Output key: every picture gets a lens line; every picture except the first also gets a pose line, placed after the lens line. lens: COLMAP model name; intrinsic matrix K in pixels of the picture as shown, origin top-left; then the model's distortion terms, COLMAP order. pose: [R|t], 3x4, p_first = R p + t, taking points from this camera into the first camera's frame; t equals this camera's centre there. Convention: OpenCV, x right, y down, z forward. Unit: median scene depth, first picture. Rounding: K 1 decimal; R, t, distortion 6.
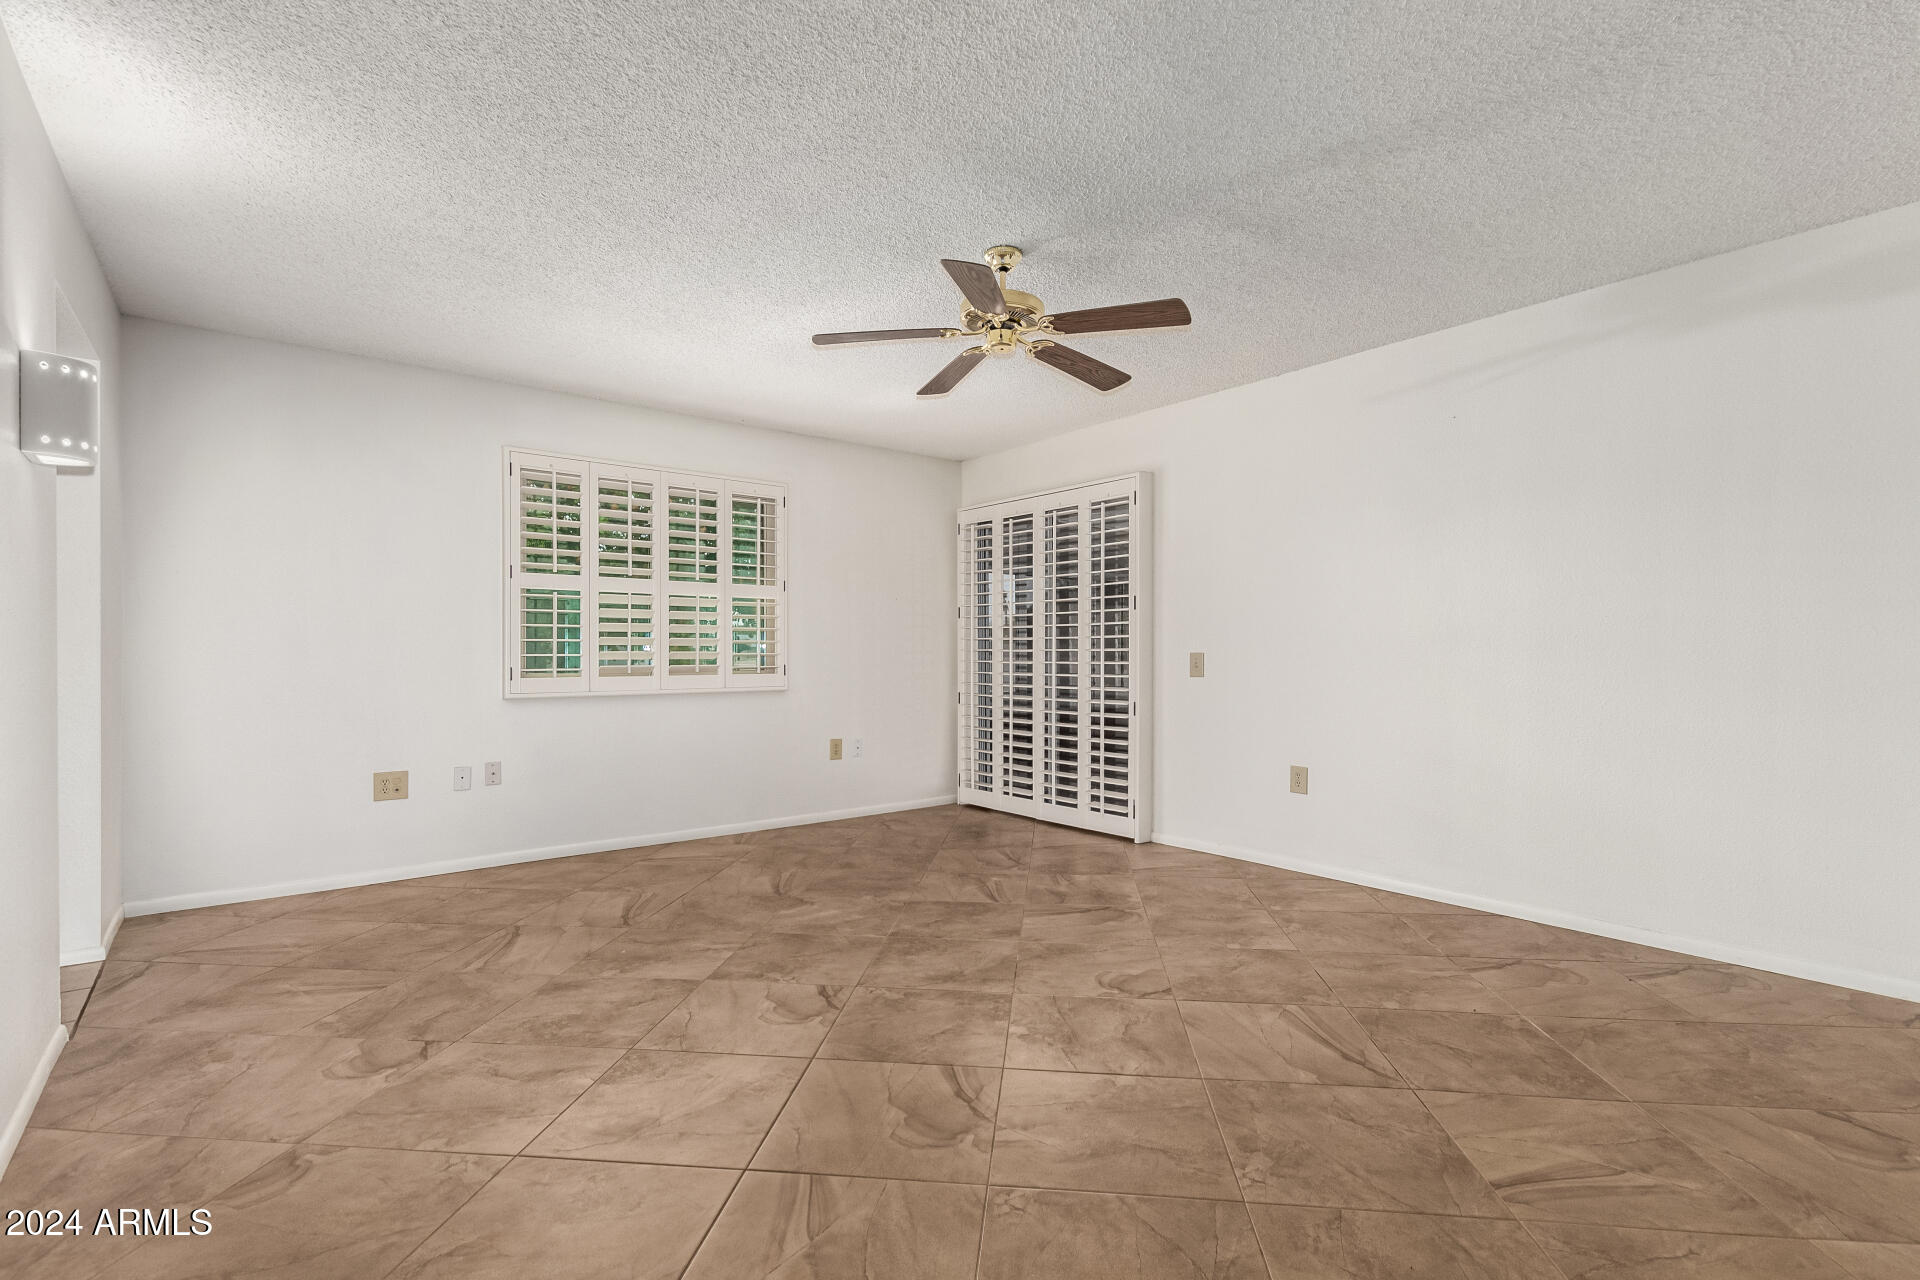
lens RADIAL K [[881.3, 0, 973.3], [0, 881.3, 656.3], [0, 0, 1]] dist [0.003945, -0.000183]
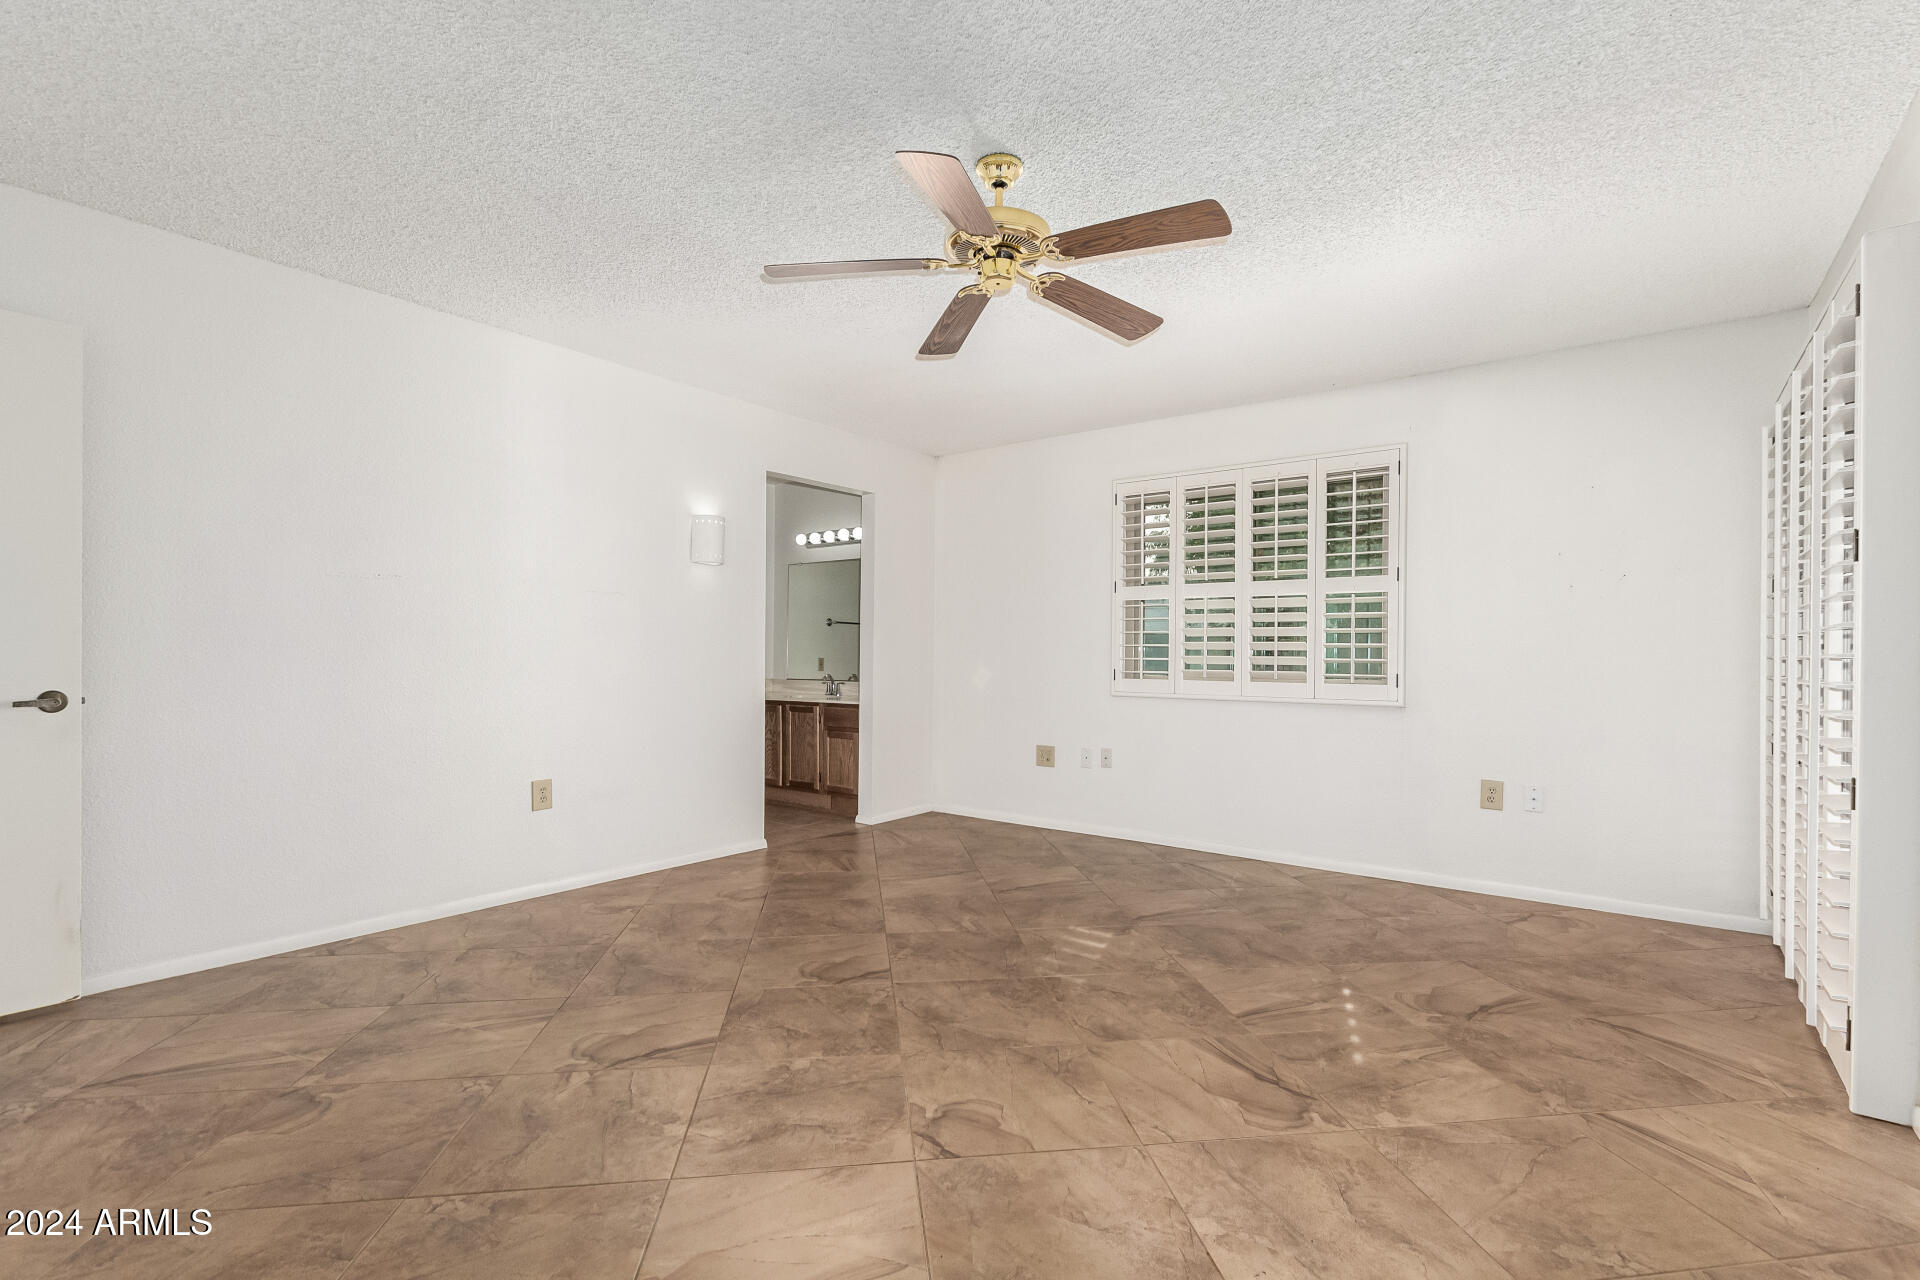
lens RADIAL K [[881.3, 0, 973.3], [0, 881.3, 656.3], [0, 0, 1]] dist [0.003945, -0.000183]
pose [[0.232484, 0.005896, -0.972582, 0.719176], [-0.012255, 0.999920, 0.003132, -0.006703], [0.972523, 0.011191, 0.232538, 0.694430]]
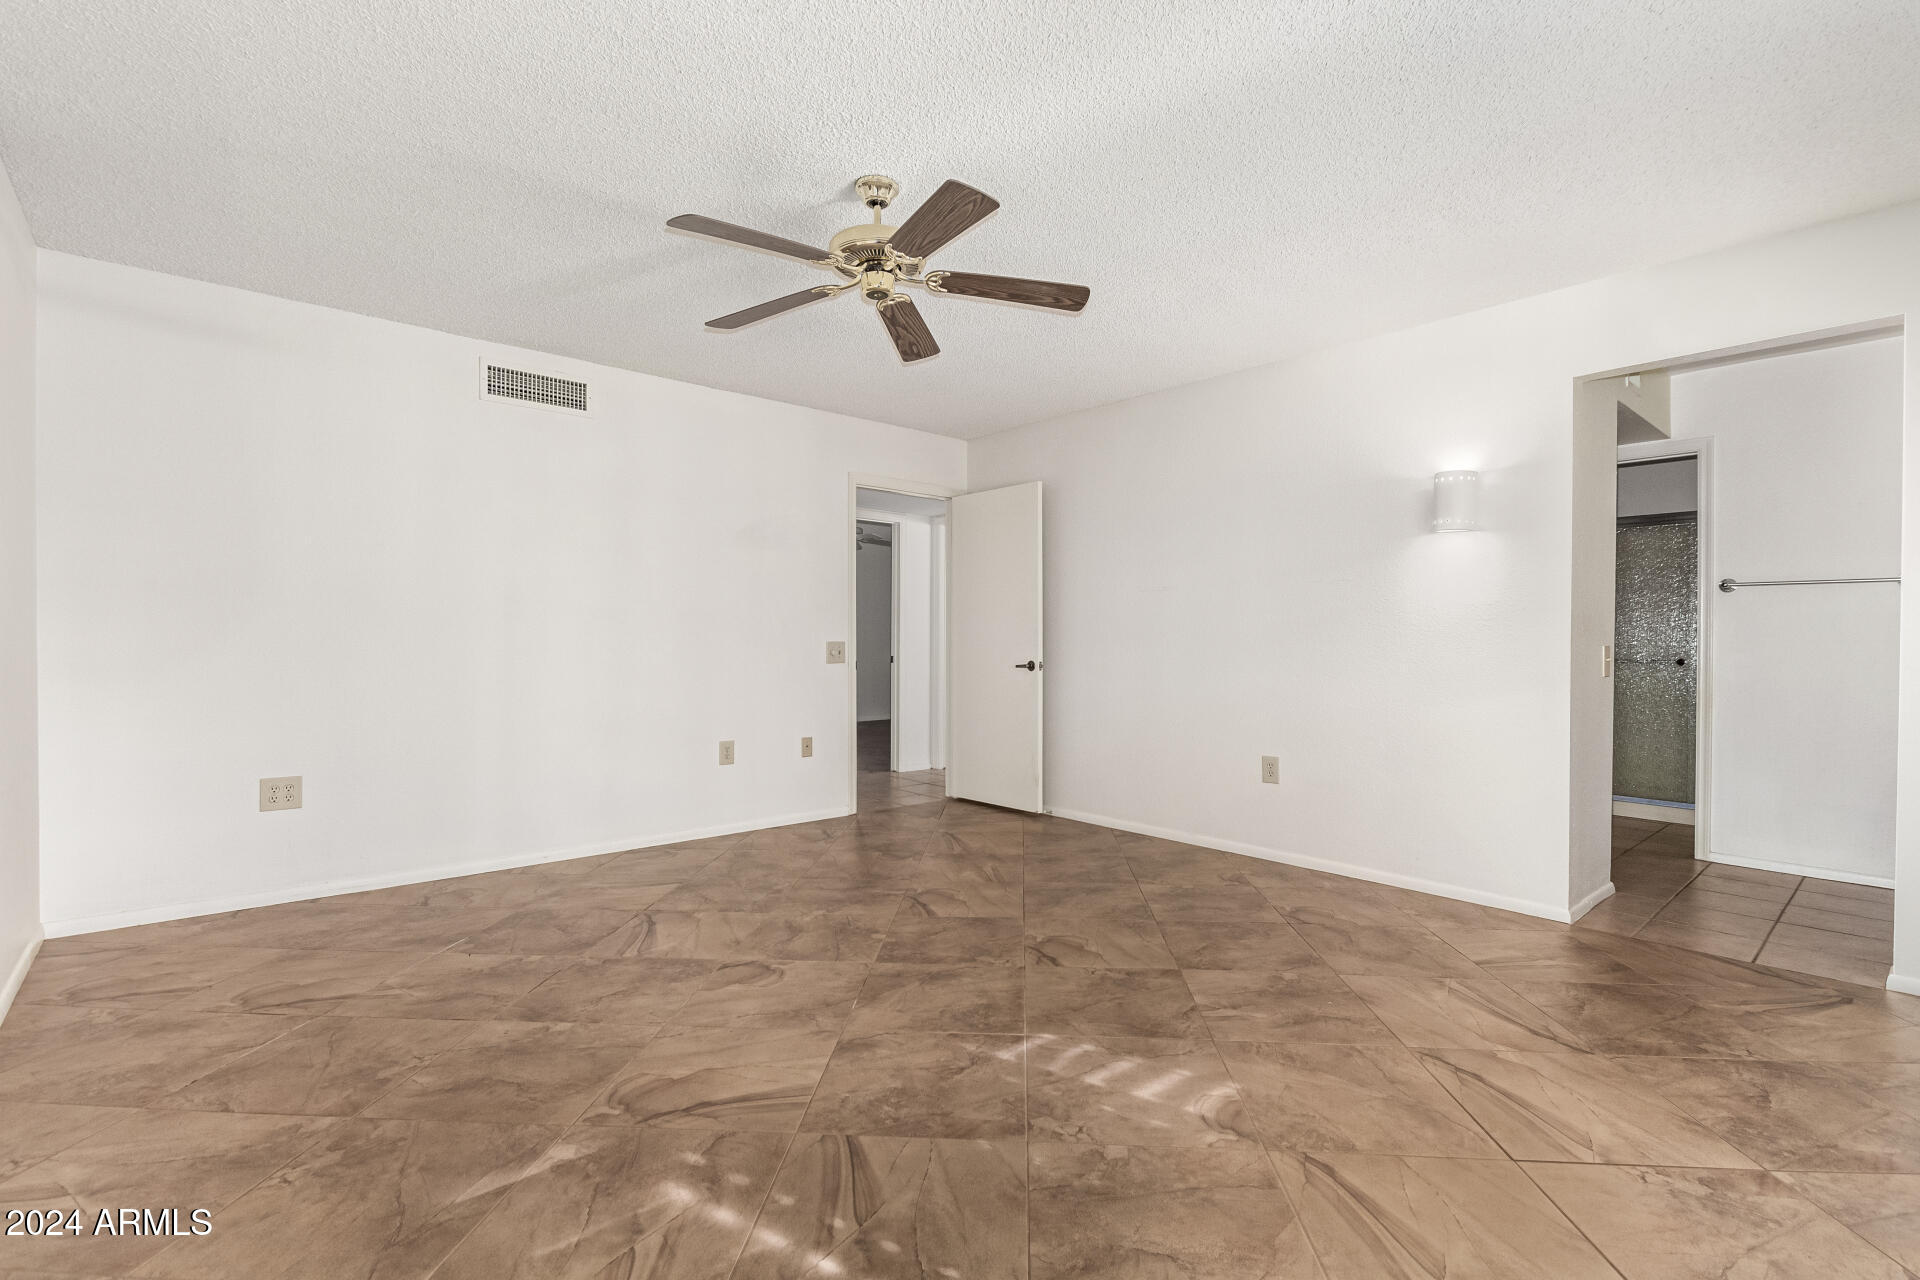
lens RADIAL K [[876.9, 0, 958.8], [0, 876.9, 616.7], [0, 0, 1]] dist [0.002145, -0.000489]
pose [[-0.999708, -0.003791, -0.023848, -0.024403], [-0.003250, 0.999738, -0.022649, -0.007804], [0.023928, -0.022565, -0.999459, 1.658425]]
